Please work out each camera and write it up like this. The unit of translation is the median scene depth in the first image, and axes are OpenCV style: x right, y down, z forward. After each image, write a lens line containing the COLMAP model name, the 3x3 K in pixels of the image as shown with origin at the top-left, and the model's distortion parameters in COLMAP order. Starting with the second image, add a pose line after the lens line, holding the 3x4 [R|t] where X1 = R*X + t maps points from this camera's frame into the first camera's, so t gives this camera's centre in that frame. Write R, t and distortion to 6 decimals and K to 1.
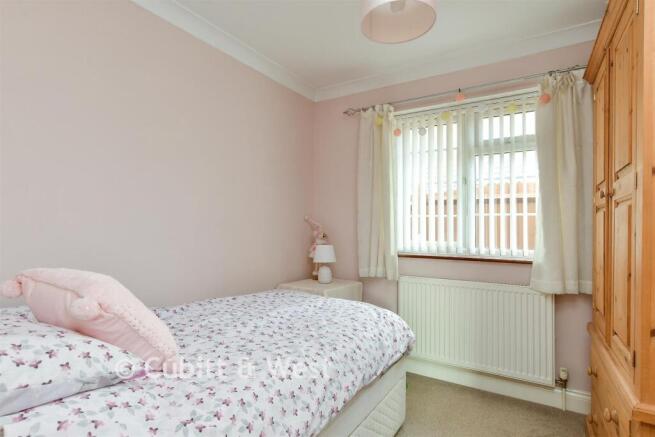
lens RADIAL K [[333.7, 0, 327.5], [0, 333.7, 218.5], [0, 0, 1]] dist [-0.001782, -0.000162]
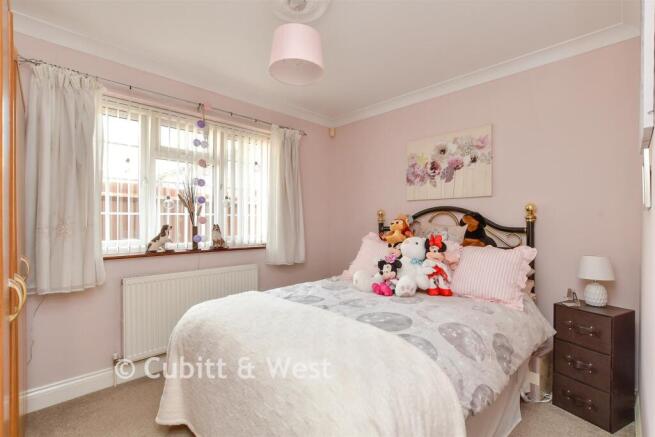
lens RADIAL K [[312.6, 0, 327.5], [0, 312.6, 218.5], [0, 0, 1]] dist [0.000264, -0.000003]
pose [[0.230900, 0.009434, 0.972932, -0.433580], [-0.013386, 0.999889, -0.006518, 0.004329], [-0.972885, -0.011519, 0.231001, 0.254338]]
